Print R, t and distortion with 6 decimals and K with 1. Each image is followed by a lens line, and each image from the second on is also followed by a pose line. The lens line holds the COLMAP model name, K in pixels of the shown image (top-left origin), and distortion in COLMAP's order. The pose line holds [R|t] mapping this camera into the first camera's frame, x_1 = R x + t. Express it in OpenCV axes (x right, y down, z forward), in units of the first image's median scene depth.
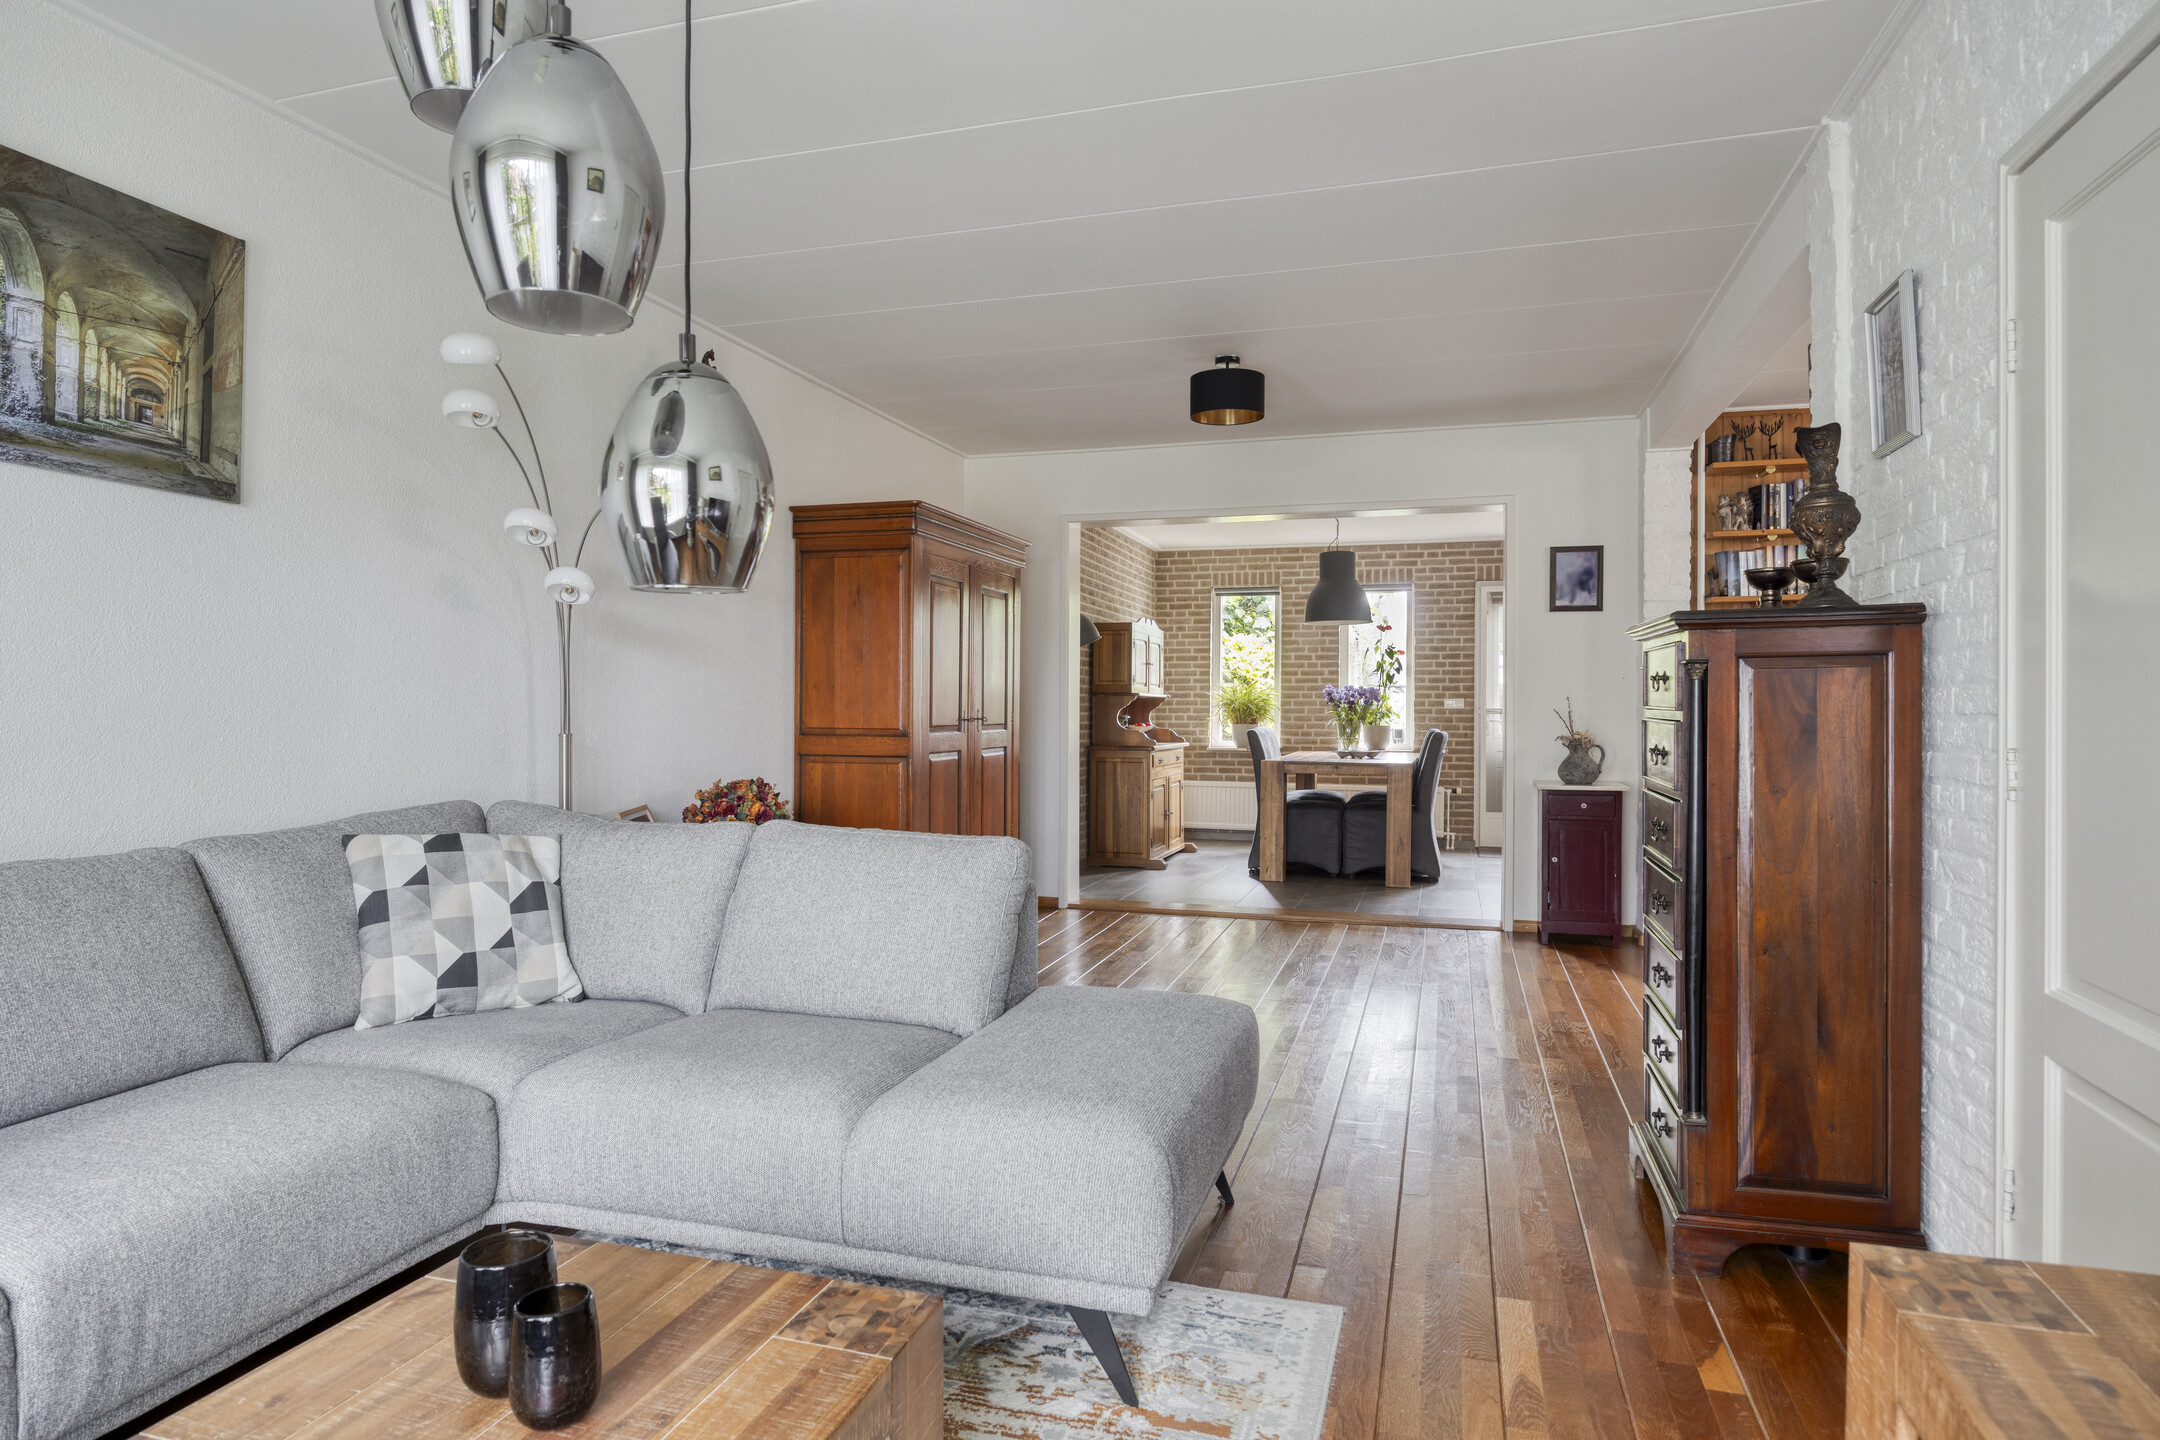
lens RADIAL K [[1268.7, 0, 1077.9], [0, 1268.7, 703.9], [0, 0, 1]] dist [-0.003084, -0.000592]
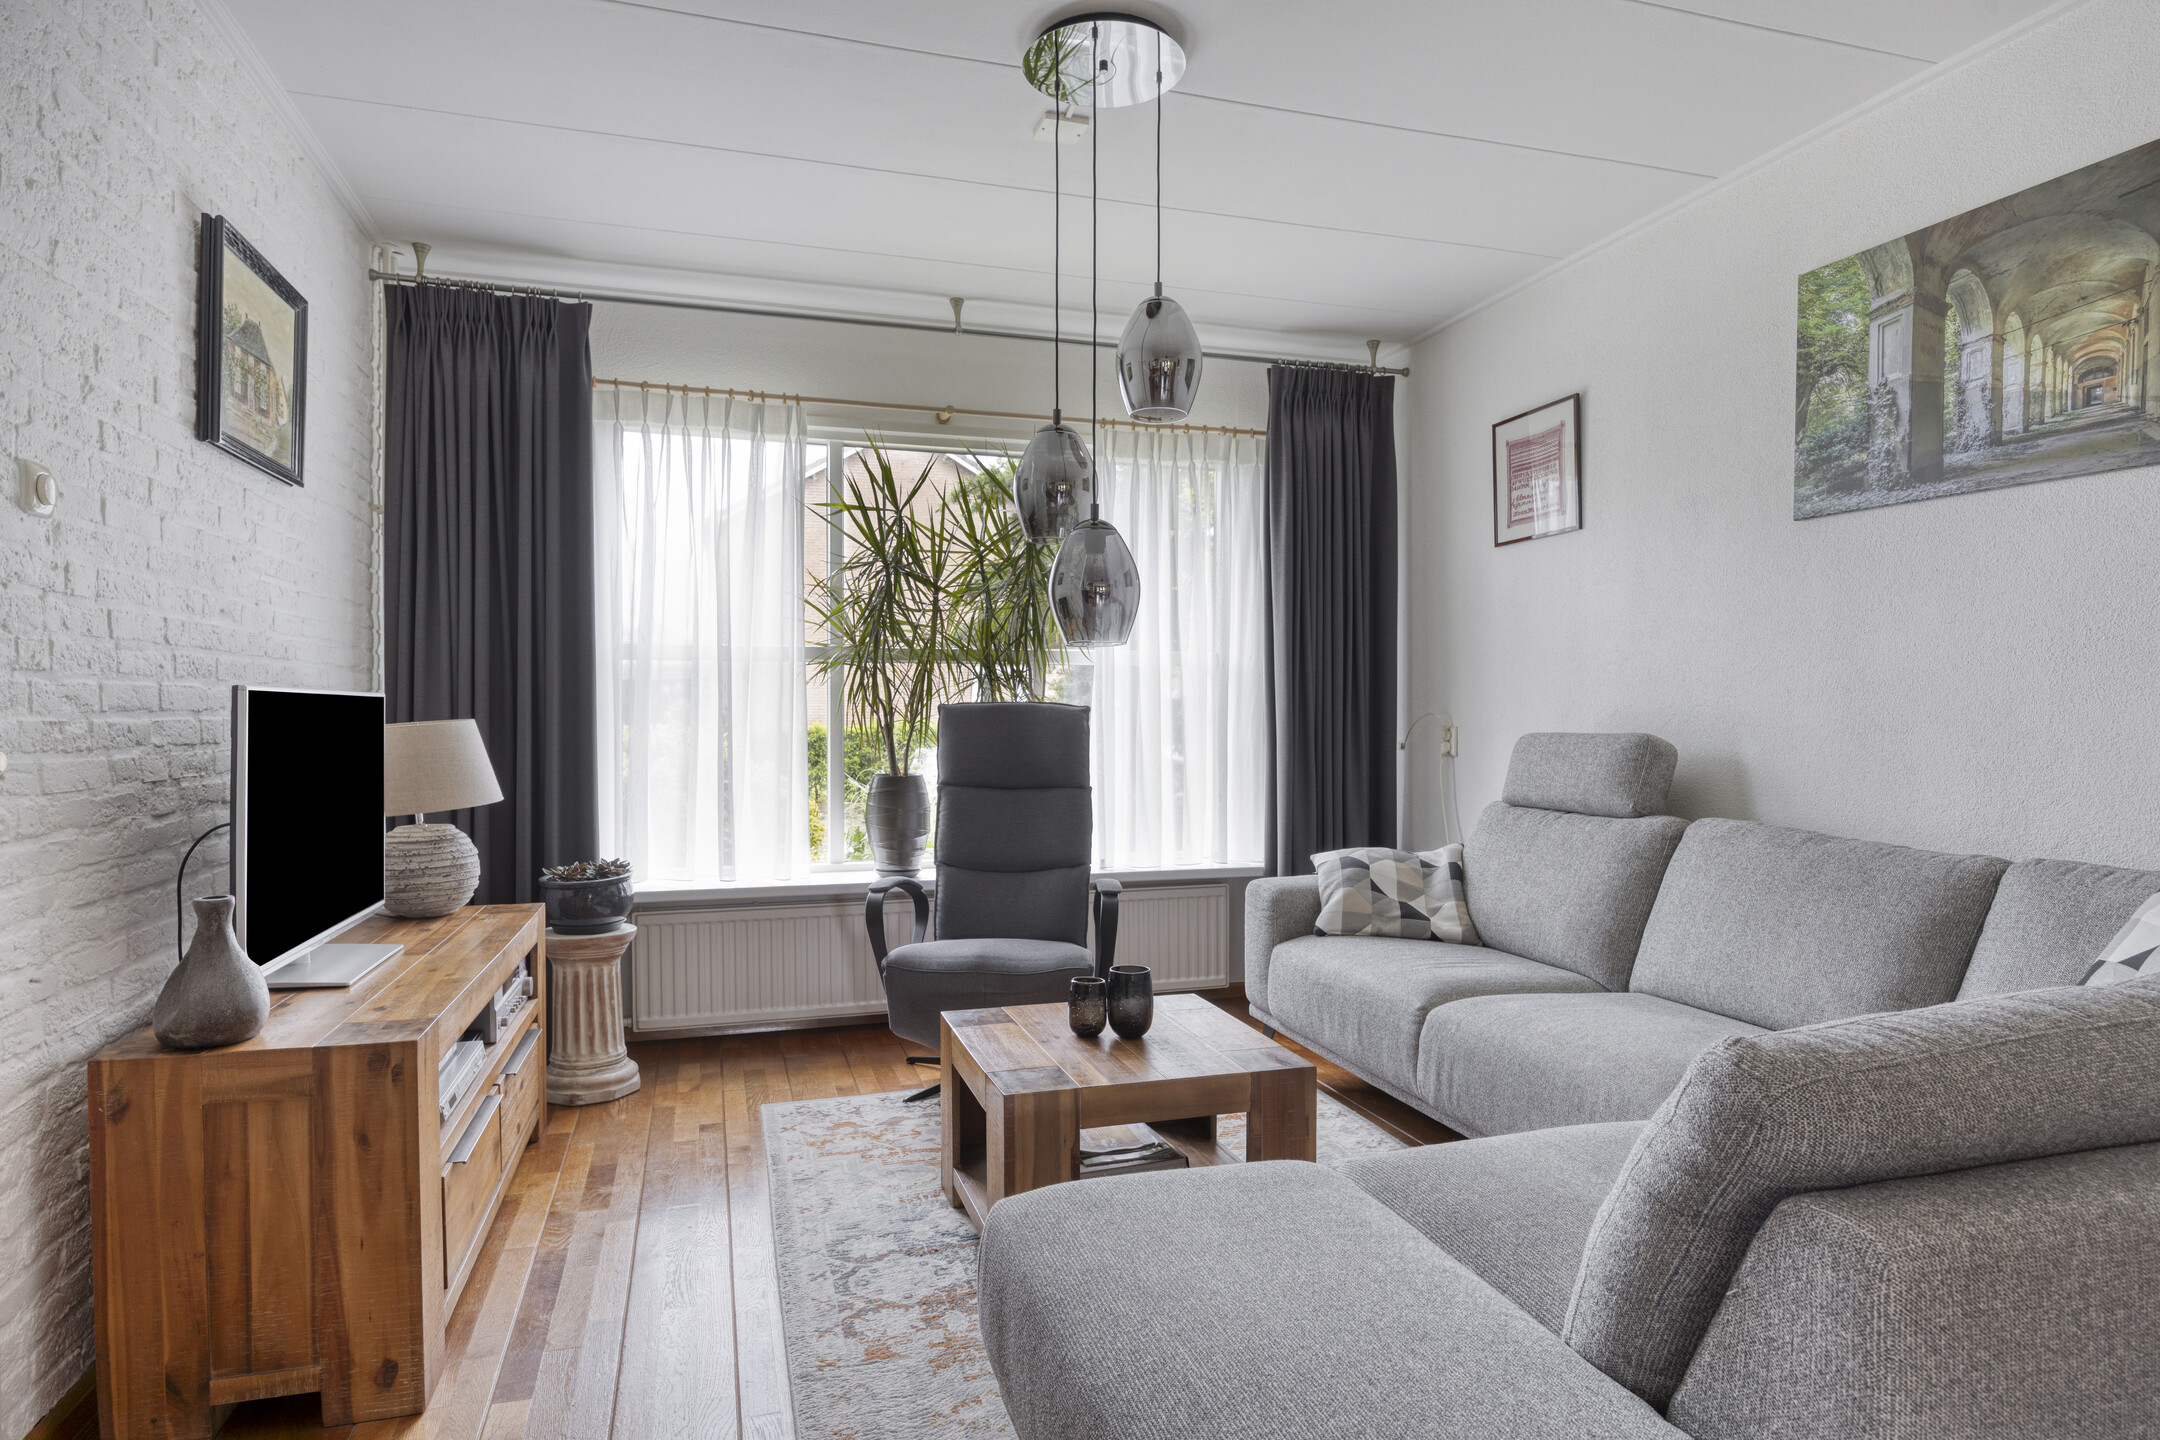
lens RADIAL K [[1217.6, 0, 1080.6], [0, 1217.6, 735.3], [0, 0, 1]] dist [-0.002533, -0.002564]
pose [[-0.833194, 0.012104, -0.552848, 0.104175], [0.000011, 0.999761, 0.021873, -0.000362], [0.552981, 0.018218, -0.832995, 0.378861]]
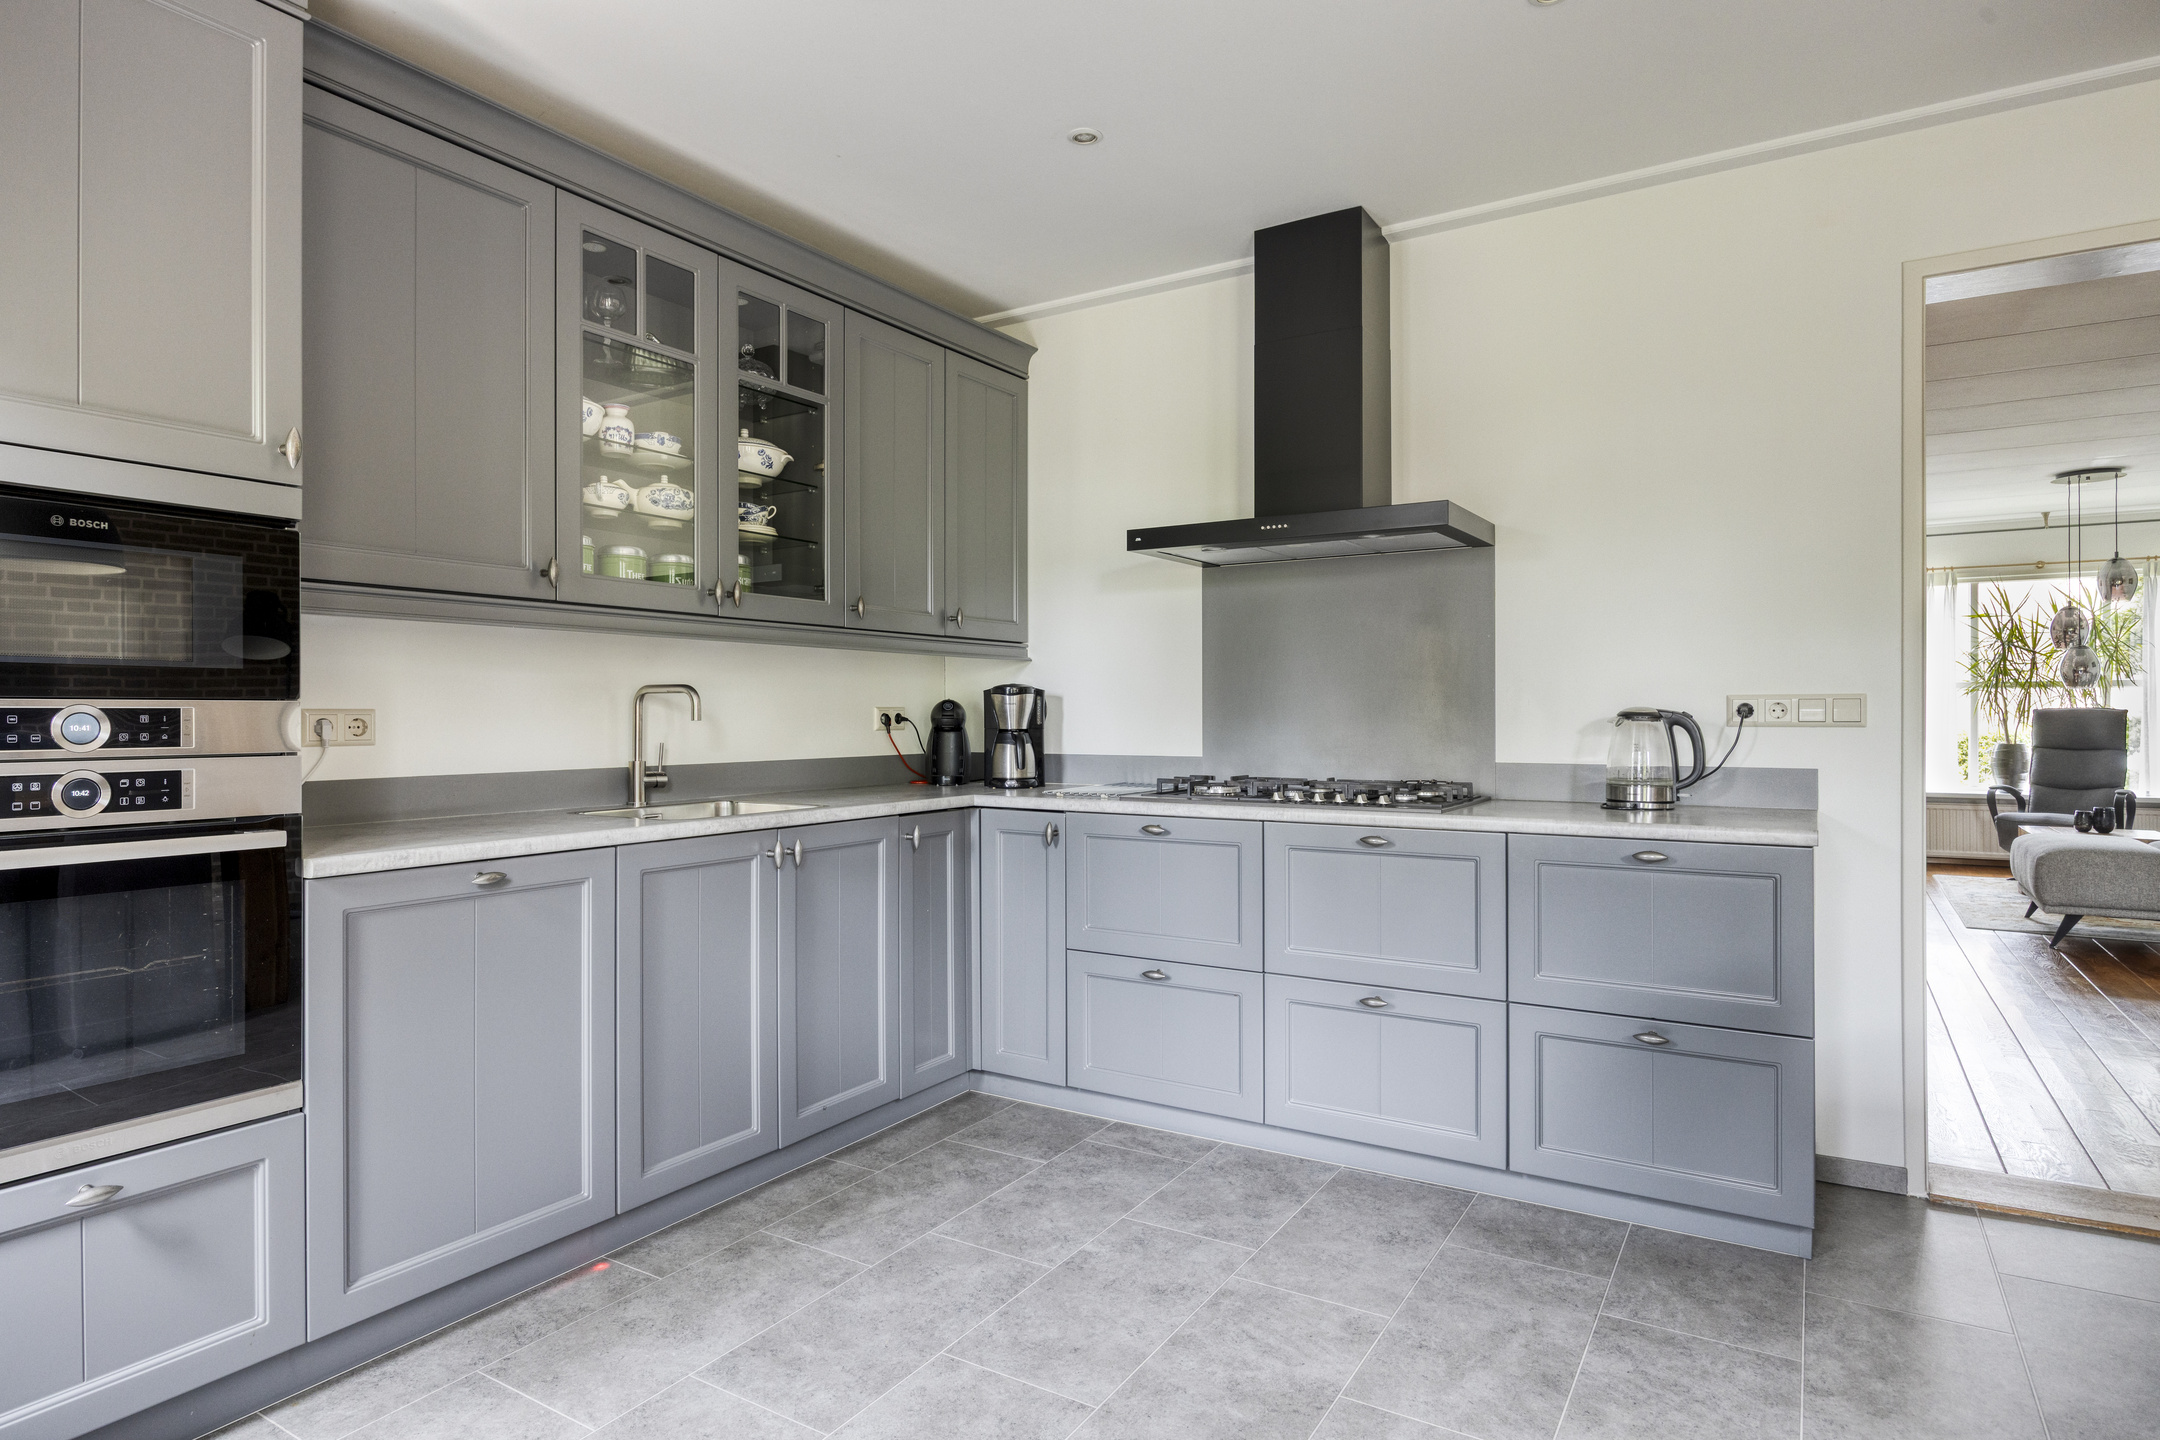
lens RADIAL K [[1176.1, 0, 1089.9], [0, 1176.1, 726.9], [0, 0, 1]] dist [-0.007722, -0.001263]
pose [[-0.964175, 0.002542, 0.265253, 0.333356], [0.004667, 0.999962, 0.007380, 0.001602], [-0.265224, 0.008354, -0.964151, 0.966071]]
